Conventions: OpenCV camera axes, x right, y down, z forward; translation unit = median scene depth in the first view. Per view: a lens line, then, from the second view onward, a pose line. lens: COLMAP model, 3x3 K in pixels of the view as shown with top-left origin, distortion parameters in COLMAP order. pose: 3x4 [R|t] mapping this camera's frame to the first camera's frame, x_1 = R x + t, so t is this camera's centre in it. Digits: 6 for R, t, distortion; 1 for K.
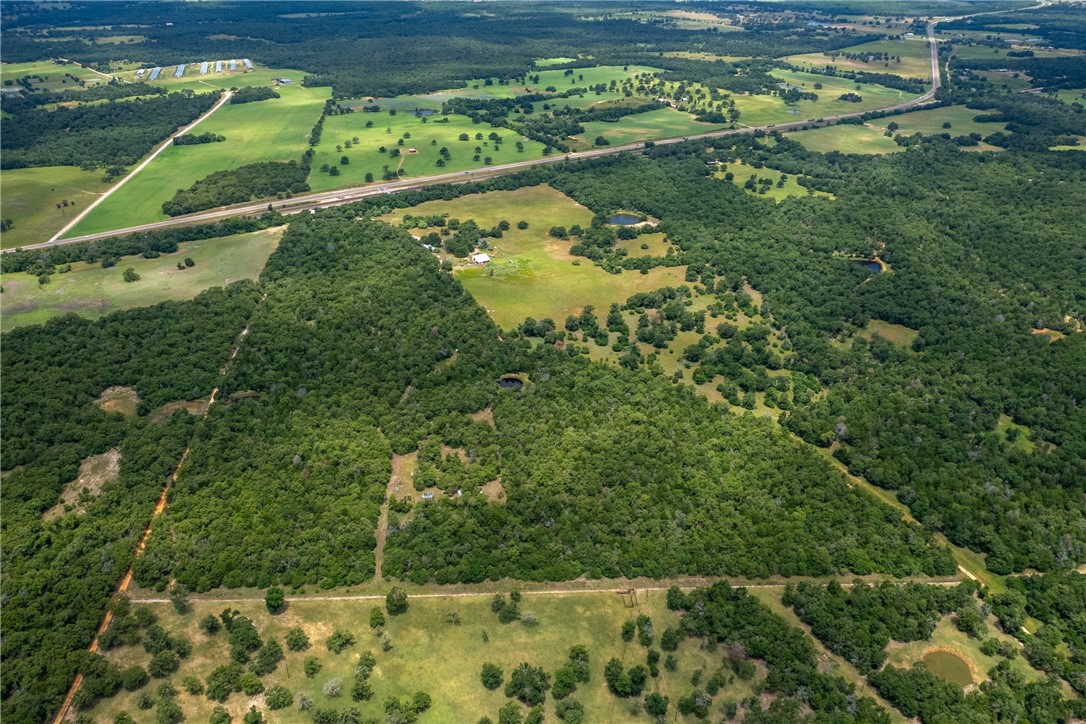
lens RADIAL K [[834.3, 0, 516.8], [0, 834.3, 359.2], [0, 0, 1]] dist [-0.063146, 0.035559]
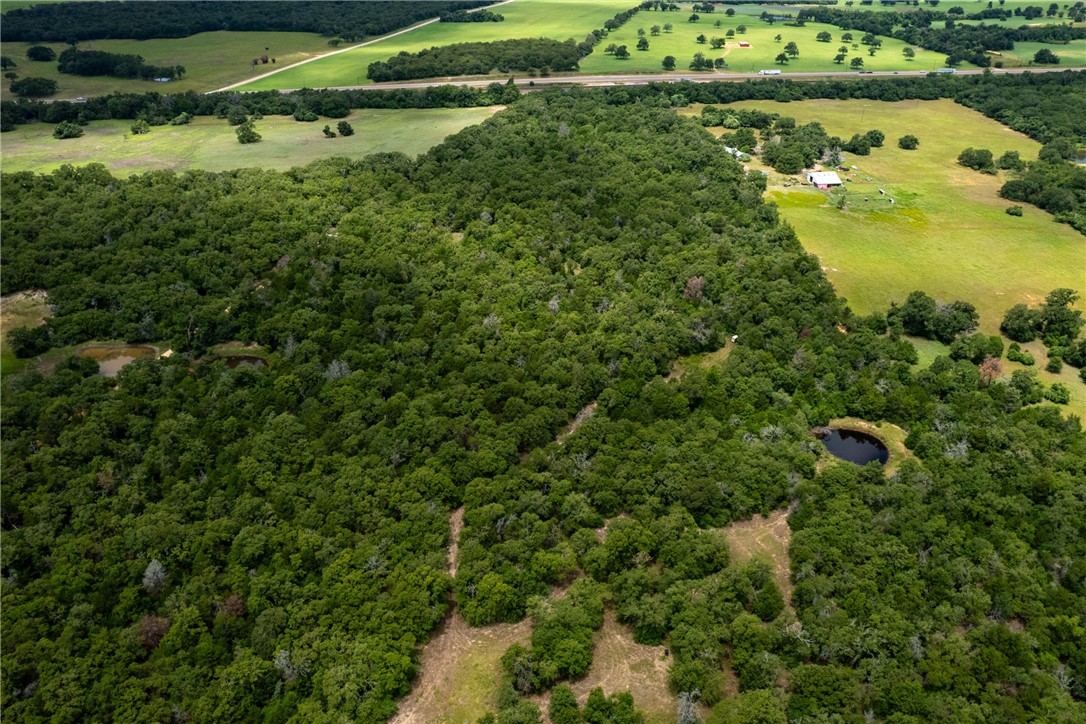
lens RADIAL K [[834.3, 0, 562.8], [0, 834.3, 356.6], [0, 0, 1]] dist [-0.063146, 0.035559]
pose [[0.935645, 0.179008, -0.304177, -0.020568], [-0.173514, 0.983792, 0.045233, -0.004418], [0.307344, 0.010457, 0.951541, 0.507273]]
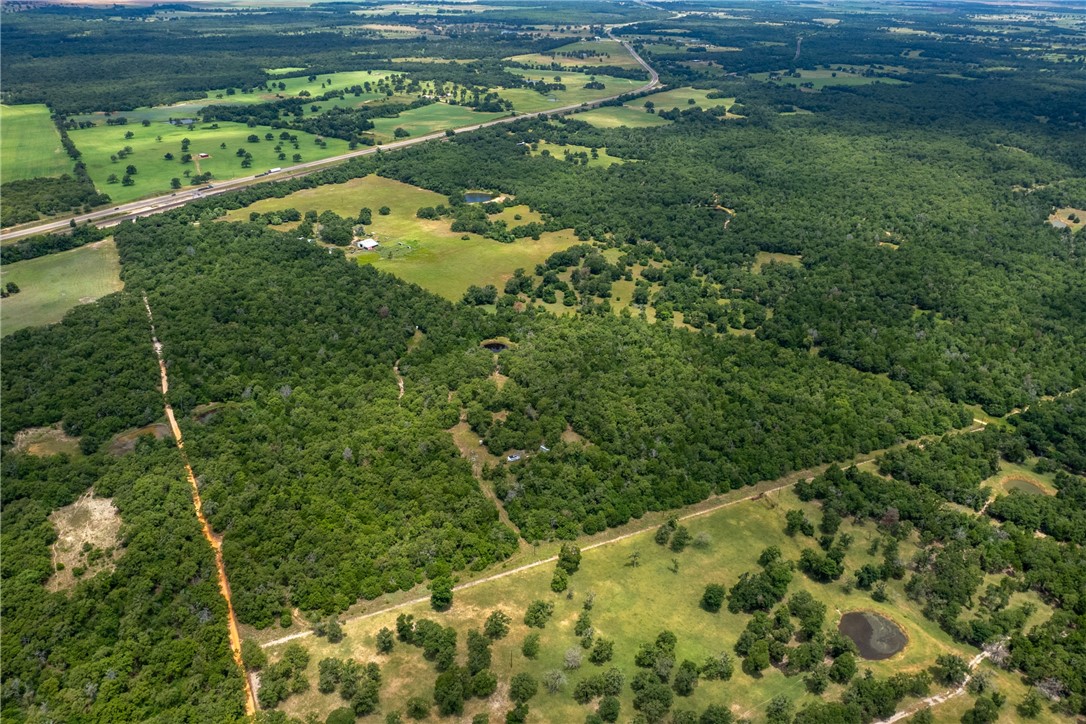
lens RADIAL K [[834.3, 0, 544.3], [0, 834.3, 360.3], [0, 0, 1]] dist [-0.063146, 0.035559]
pose [[0.912048, -0.161750, 0.376836, -0.264589], [0.172330, 0.985023, 0.005717, 0.039537], [-0.372117, 0.059726, 0.926262, 0.092212]]
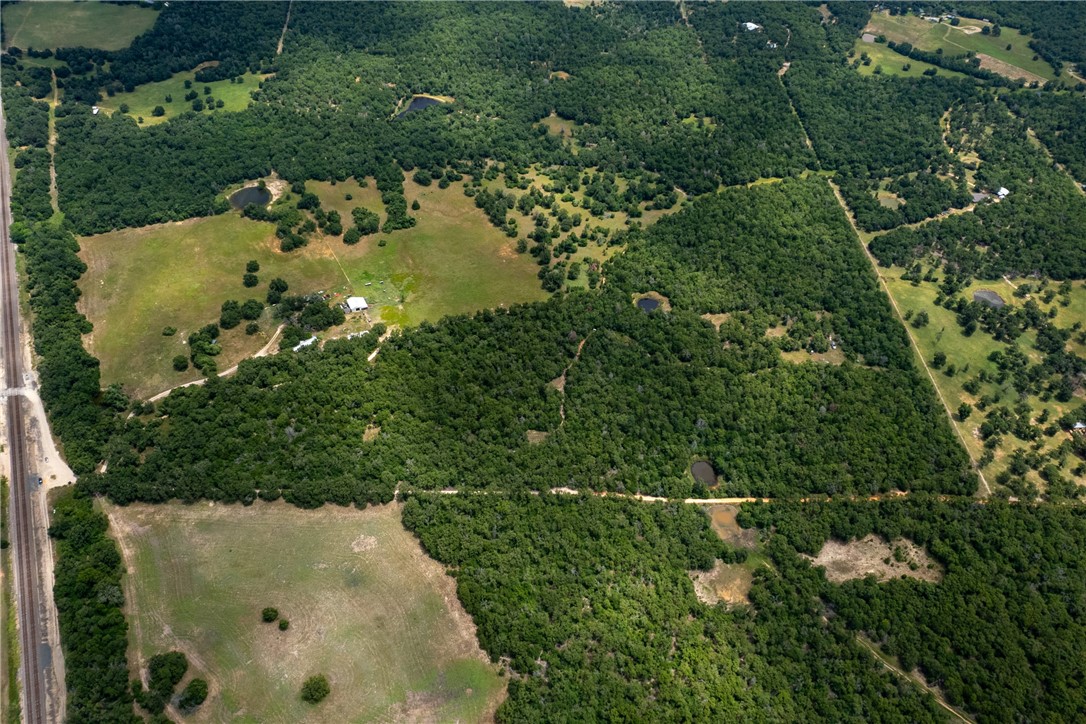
lens RADIAL K [[834.3, 0, 544.4], [0, 834.3, 359.2], [0, 0, 1]] dist [-0.063146, 0.035559]
pose [[0.067638, -0.681287, 0.728885, -0.770436], [0.437273, 0.676897, 0.592117, -0.564105], [-0.896782, 0.278672, 0.343692, 0.635868]]
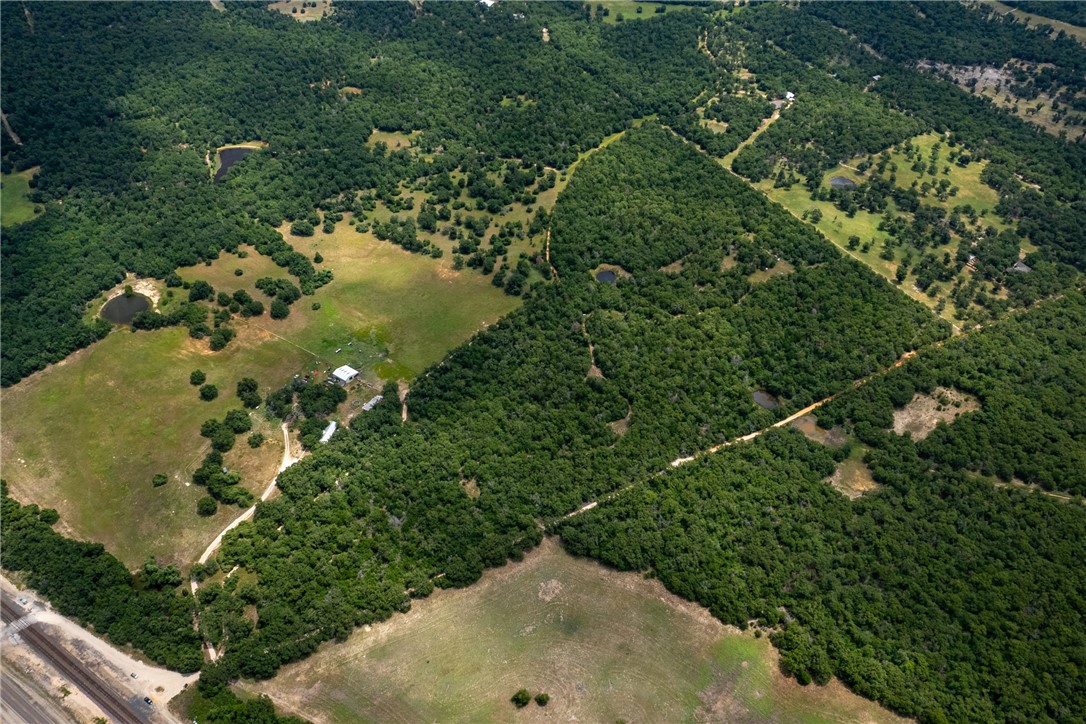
lens RADIAL K [[834.3, 0, 543.5], [0, 834.3, 363.6], [0, 0, 1]] dist [-0.063146, 0.035559]
pose [[-0.430920, -0.627697, 0.648309, -0.693389], [0.399214, 0.511701, 0.760783, -0.721339], [-0.809281, 0.586650, 0.030084, 0.939487]]
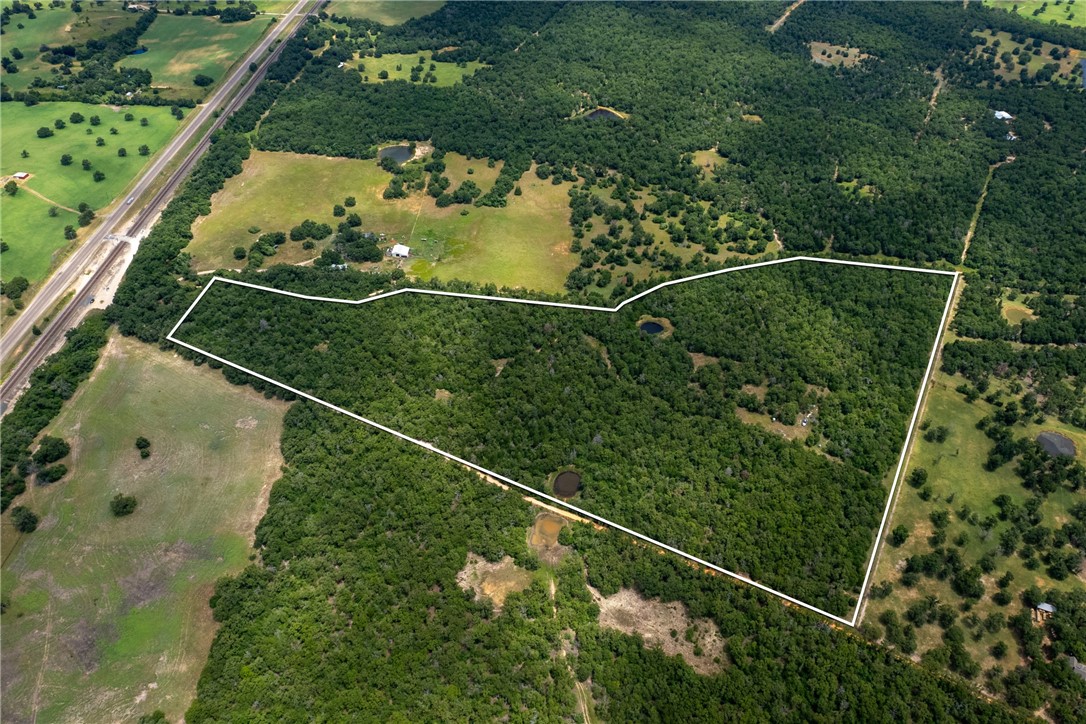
lens RADIAL K [[834.3, 0, 560.4], [0, 834.3, 352.0], [0, 0, 1]] dist [-0.063146, 0.035559]
pose [[0.533306, -0.531150, 0.658380, -0.698557], [0.377590, 0.845931, 0.376599, -0.347549], [-0.756974, 0.047755, 0.651697, 0.306062]]
